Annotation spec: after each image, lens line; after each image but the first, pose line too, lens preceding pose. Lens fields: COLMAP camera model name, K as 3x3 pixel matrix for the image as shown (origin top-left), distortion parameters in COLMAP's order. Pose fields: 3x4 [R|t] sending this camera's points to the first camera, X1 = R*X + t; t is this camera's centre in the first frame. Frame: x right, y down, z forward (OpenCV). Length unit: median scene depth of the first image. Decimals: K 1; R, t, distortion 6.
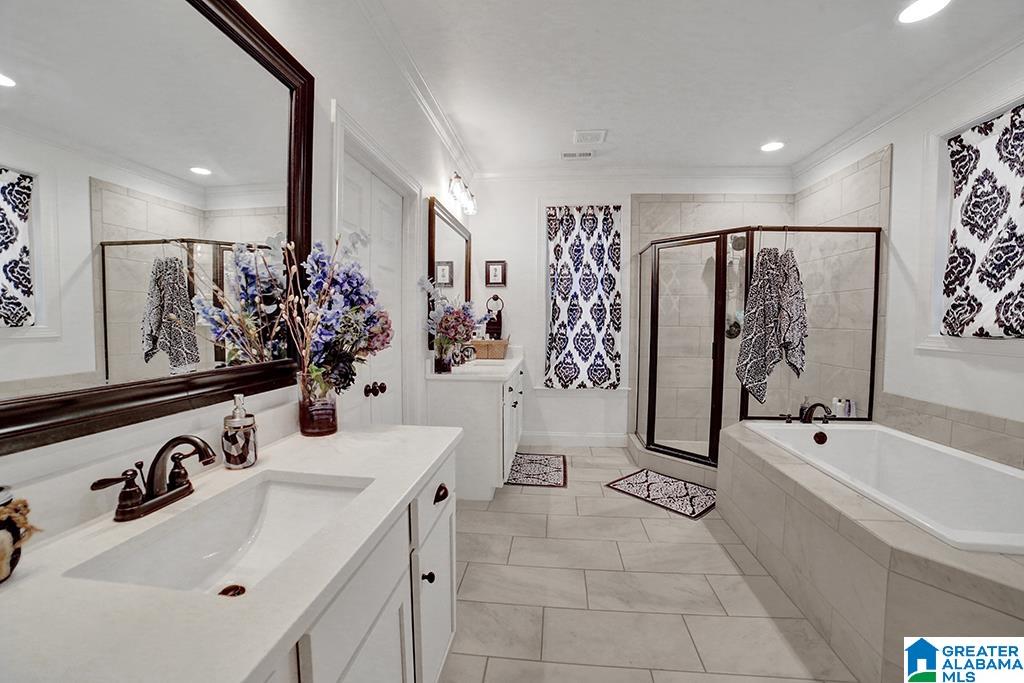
lens RADIAL K [[414.0, 0, 509.1], [0, 414.0, 343.0], [0, 0, 1]] dist [-0.086171, 0.027027]
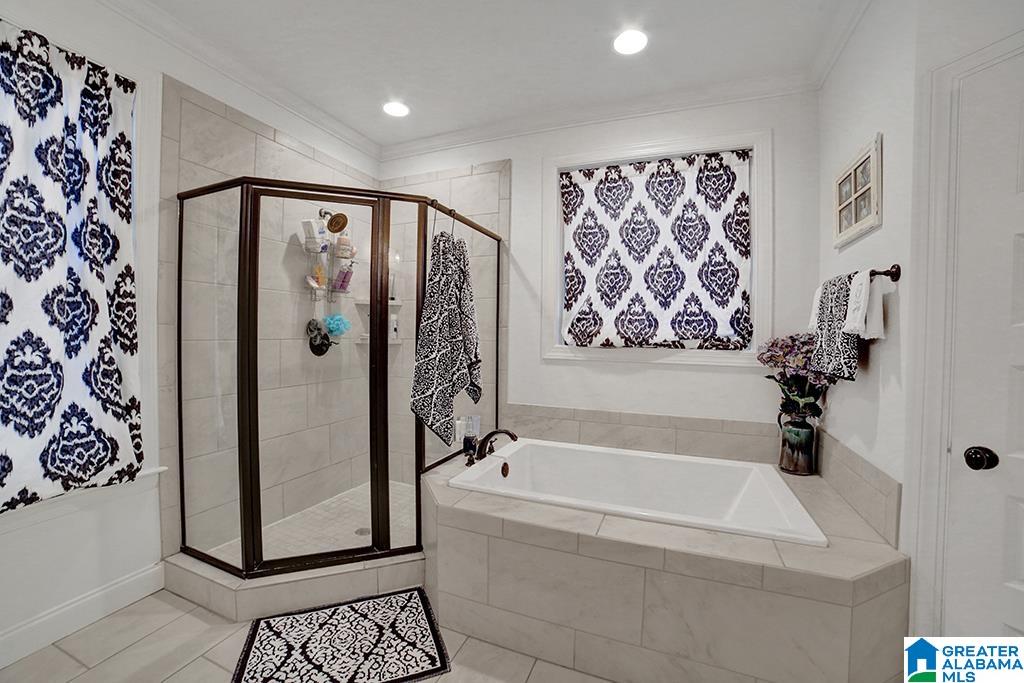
lens RADIAL K [[414.0, 0, 509.1], [0, 414.0, 343.0], [0, 0, 1]] dist [-0.086171, 0.027027]
pose [[0.278641, -0.020872, 0.960168, -0.049397], [0.041831, 0.999079, 0.009579, -0.035040], [-0.959484, 0.037495, 0.279258, 0.637865]]
